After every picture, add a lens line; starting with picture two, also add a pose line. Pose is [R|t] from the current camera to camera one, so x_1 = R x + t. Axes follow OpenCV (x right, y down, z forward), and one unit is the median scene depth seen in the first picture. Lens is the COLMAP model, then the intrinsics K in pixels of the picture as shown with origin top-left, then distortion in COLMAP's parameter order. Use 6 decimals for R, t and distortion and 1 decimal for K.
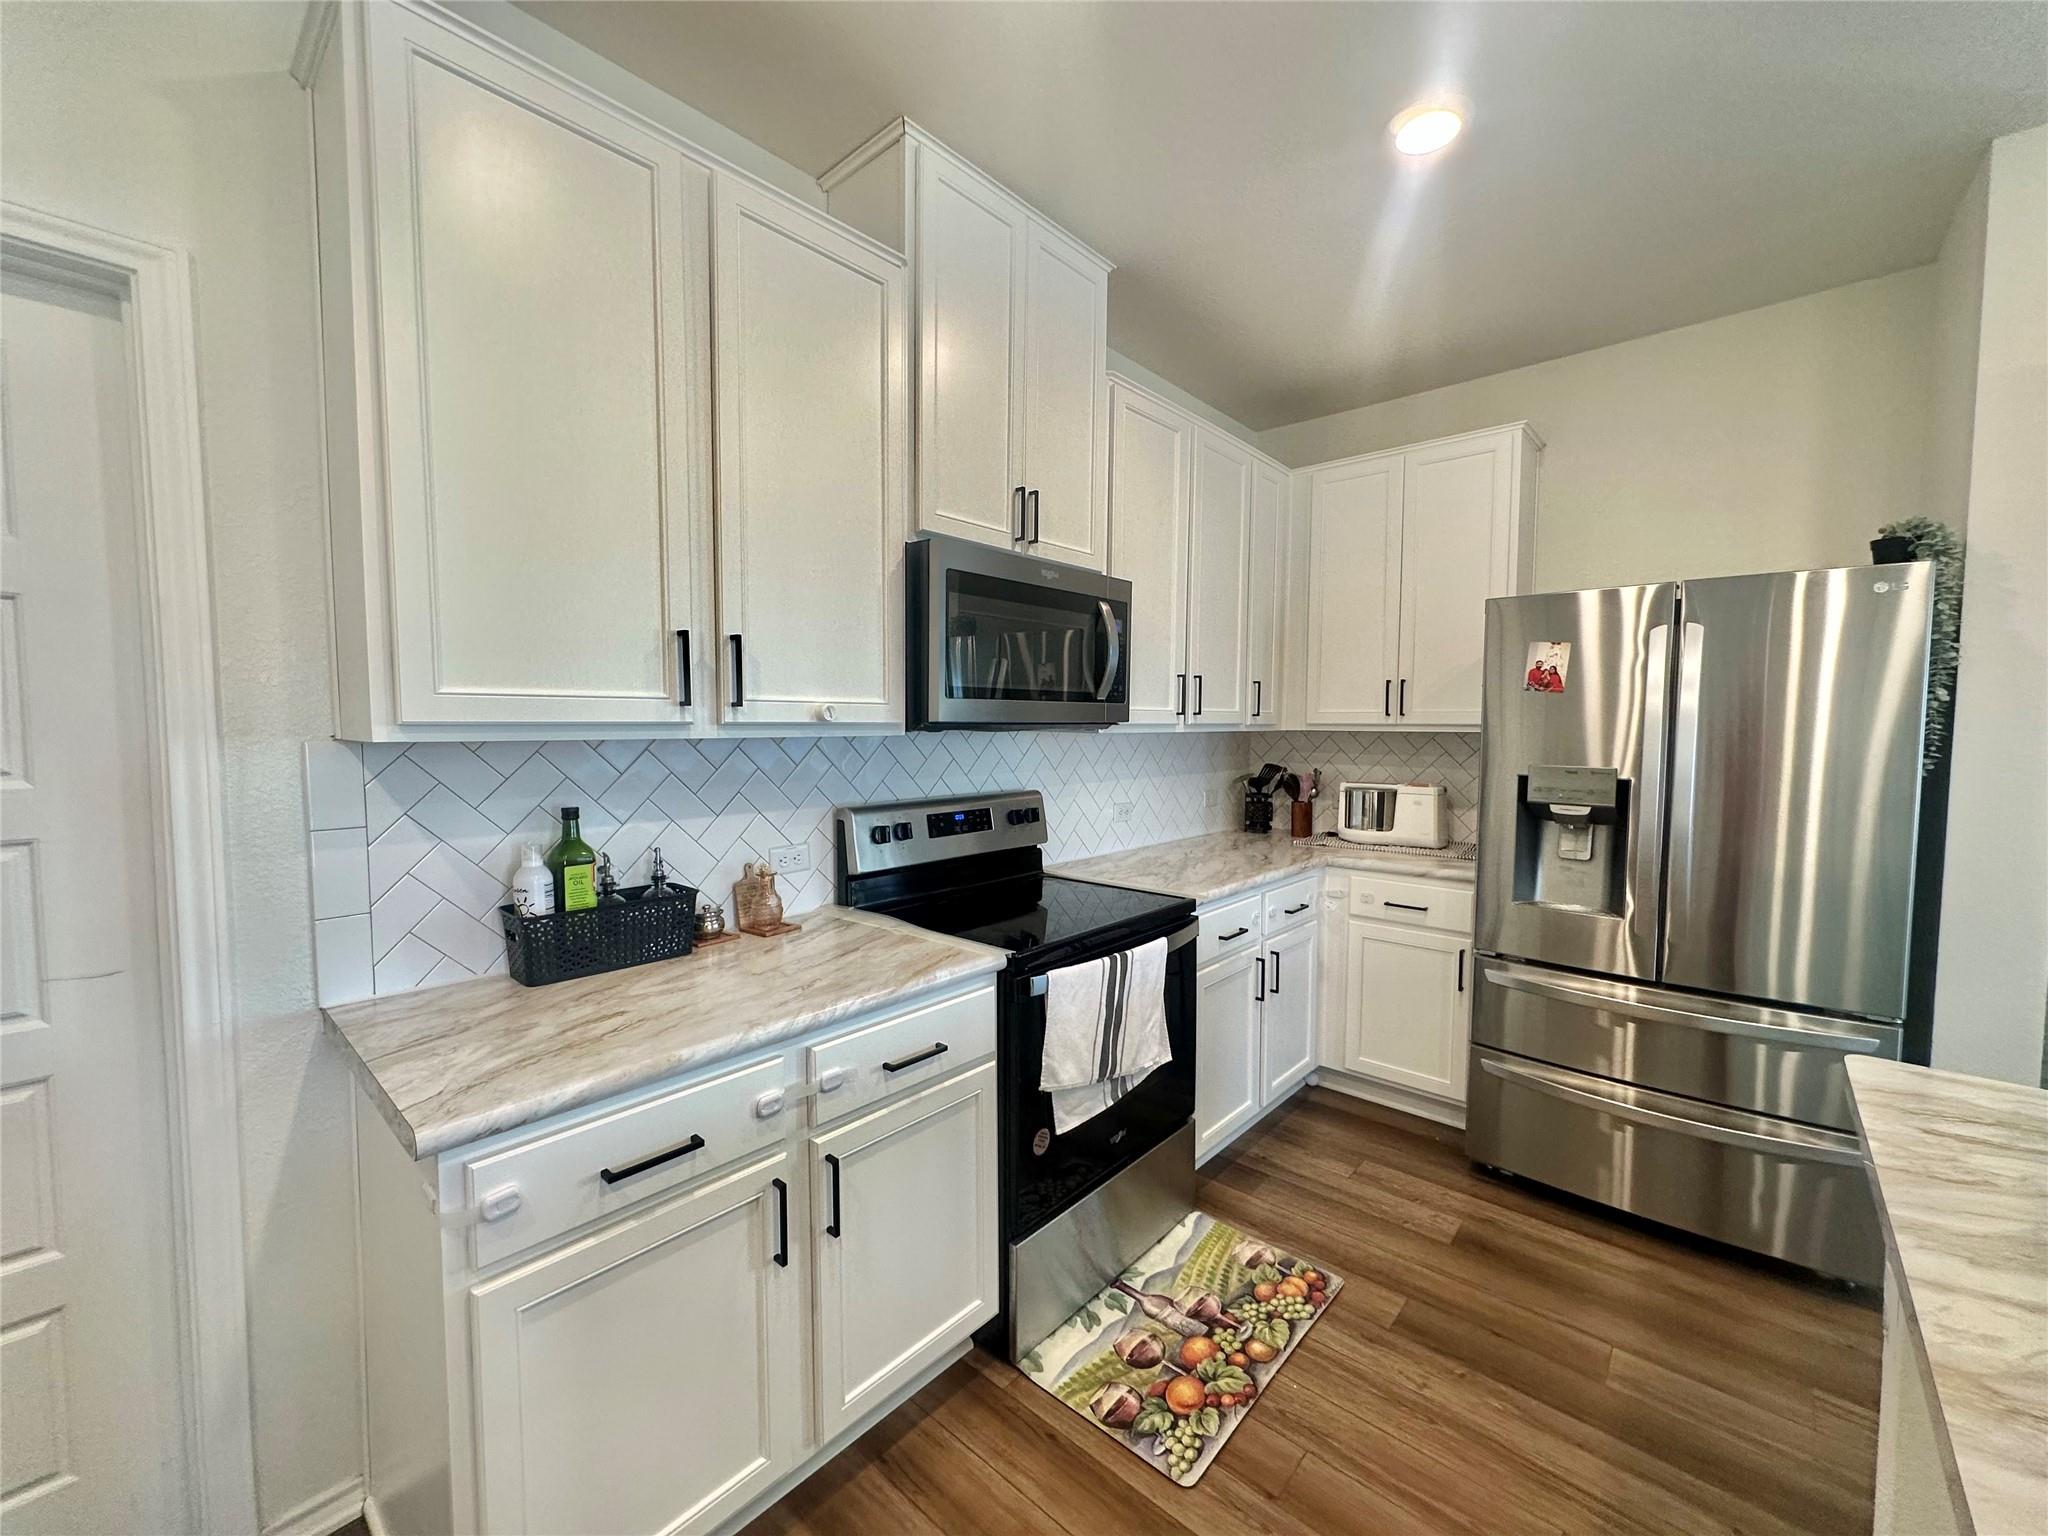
lens RADIAL K [[814.5, 0, 1016.2], [0, 814.5, 772.4], [0, 0, 1]] dist [-0.000044, 0.000048]
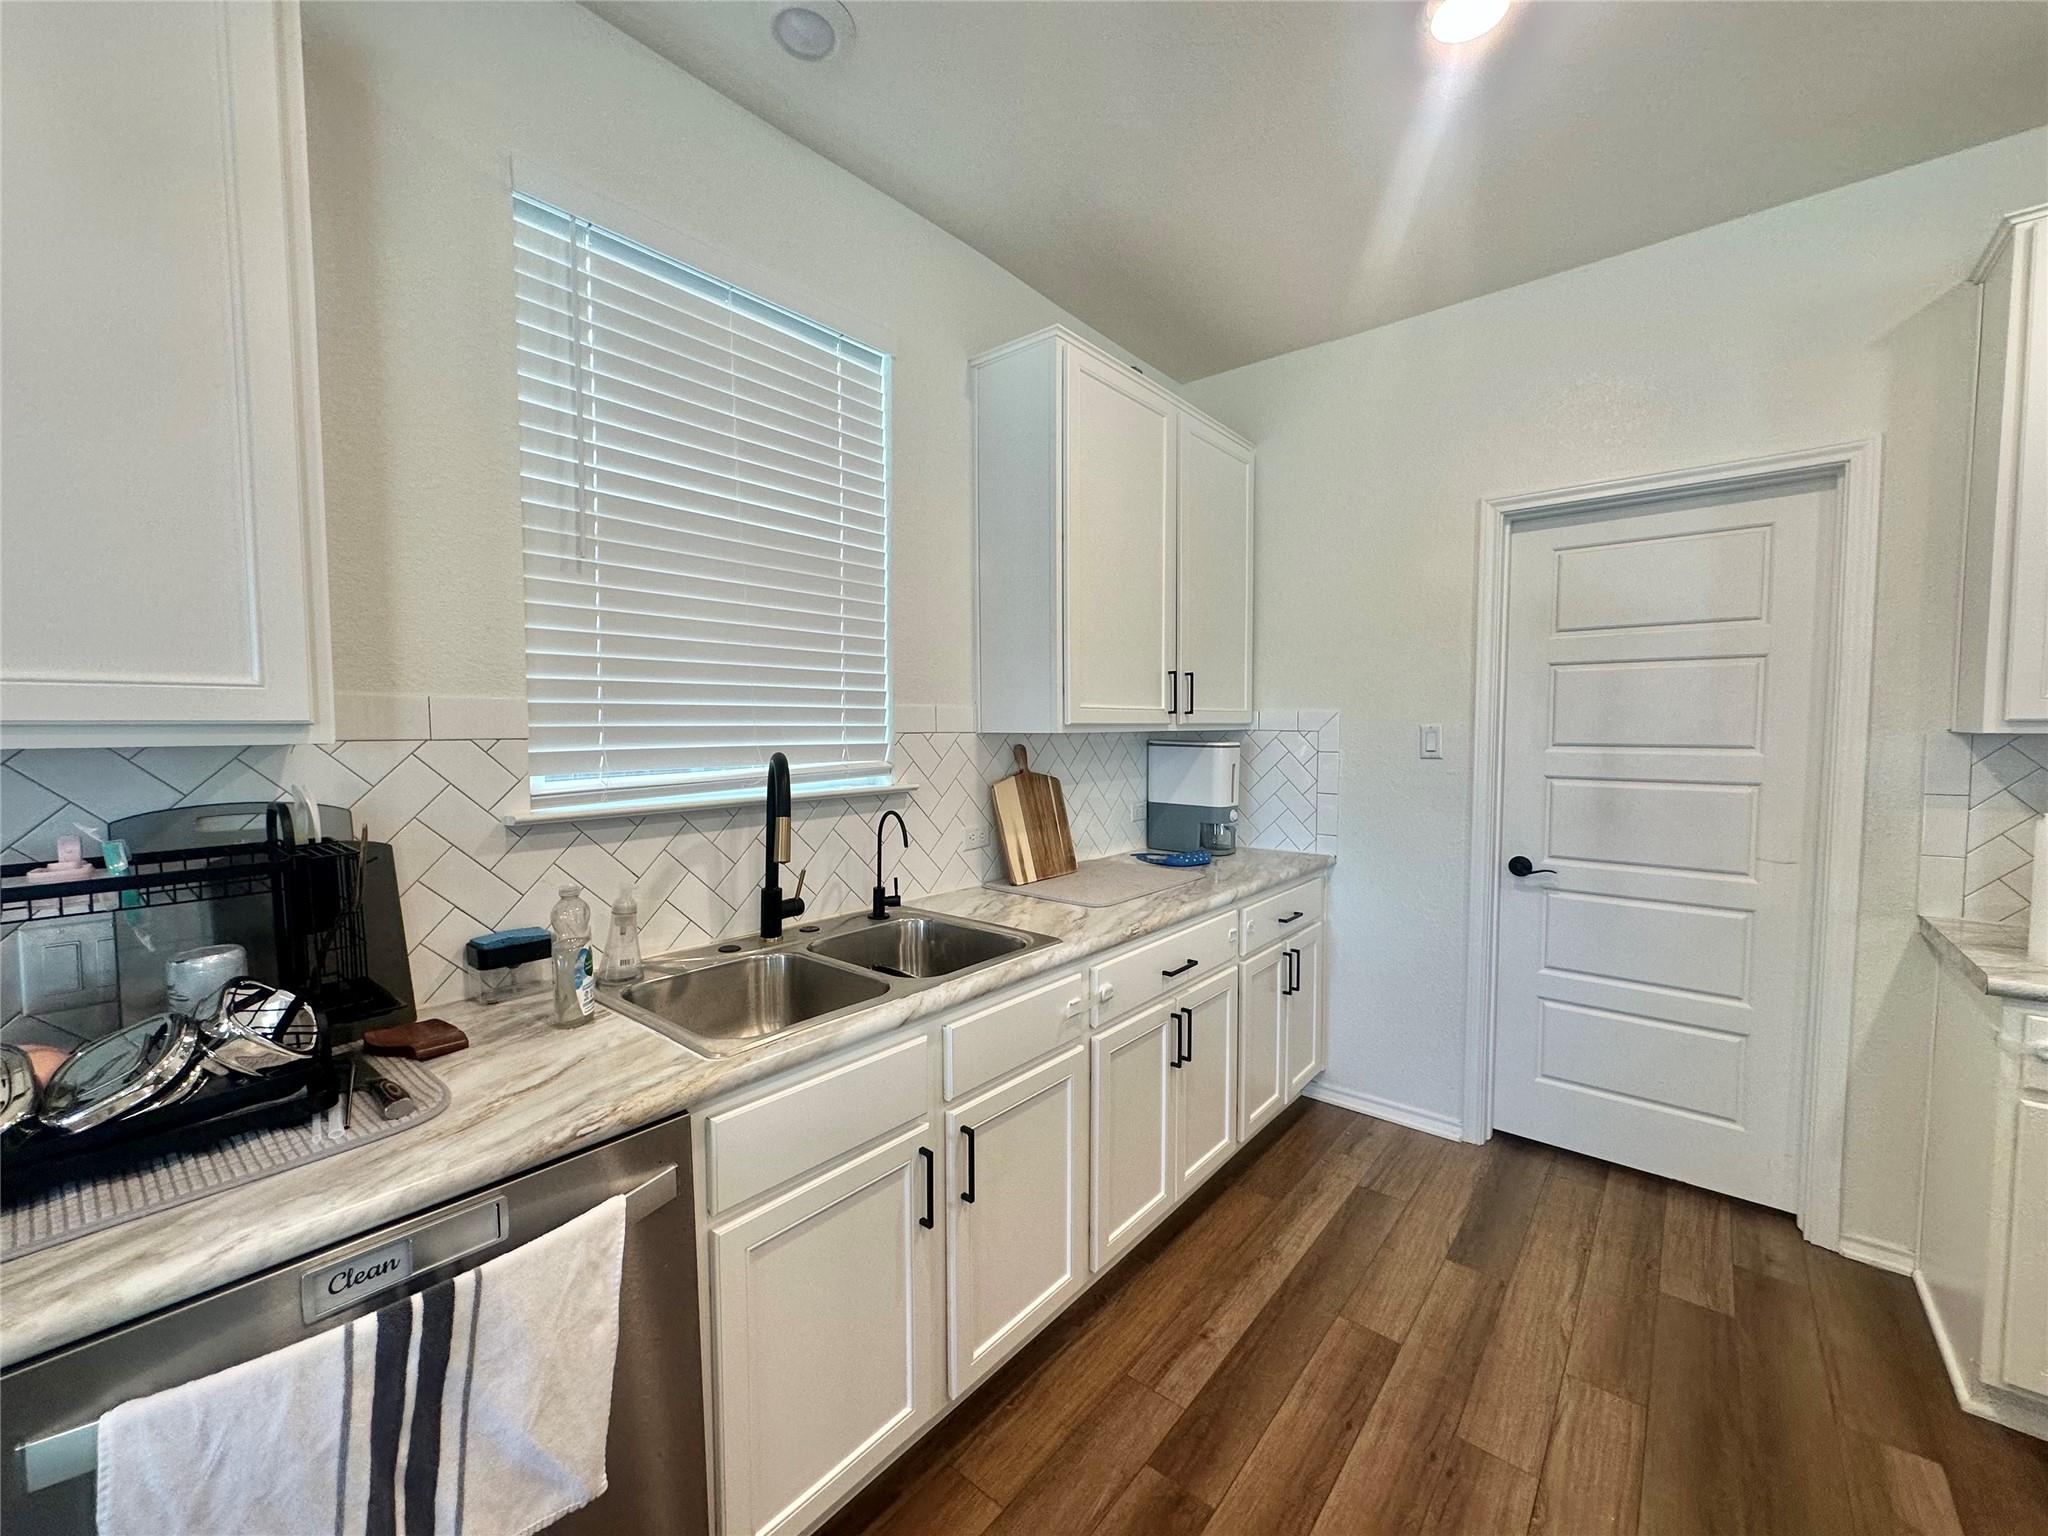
lens RADIAL K [[814.5, 0, 1023.8], [0, 814.5, 773.9], [0, 0, 1]] dist [-0.000044, 0.000048]
pose [[0.037248, 0.054601, -0.997813, 0.446455], [-0.055827, 0.997061, 0.052476, 0.041663], [0.997745, 0.053750, 0.040187, -0.567171]]
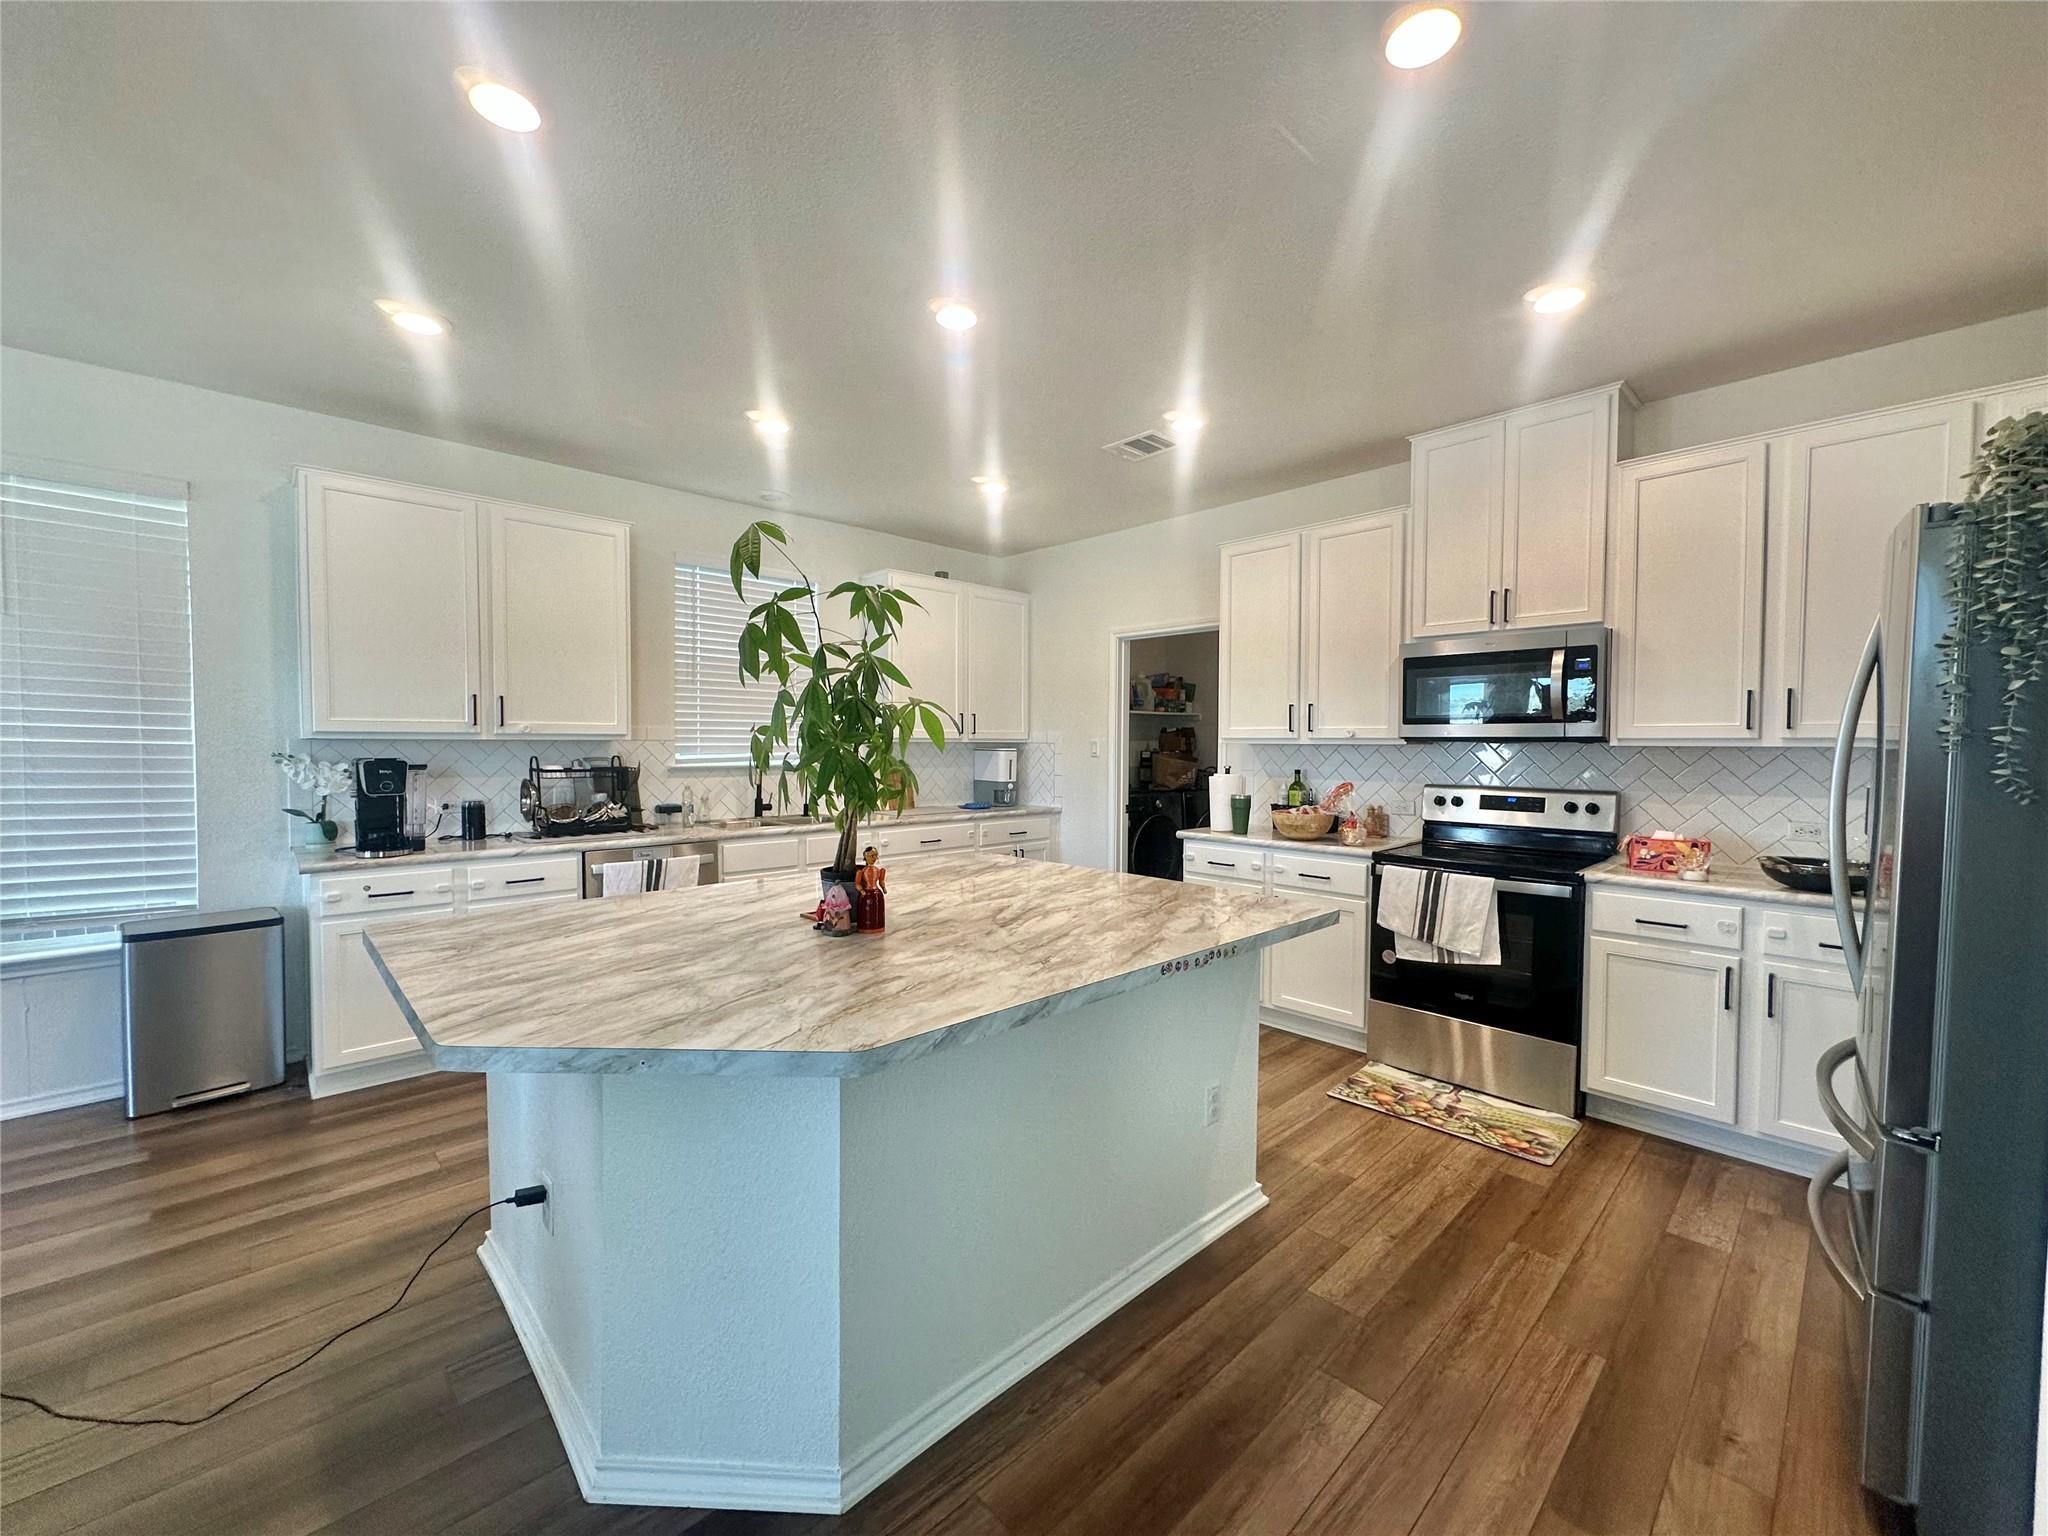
lens RADIAL K [[814.5, 0, 1020.4], [0, 814.5, 772.5], [0, 0, 1]] dist [-0.000044, 0.000048]
pose [[-0.068141, 0.031941, -0.997164, 2.170973], [-0.066468, 0.997121, 0.036482, 0.012405], [0.995459, 0.068766, -0.065822, 0.258088]]
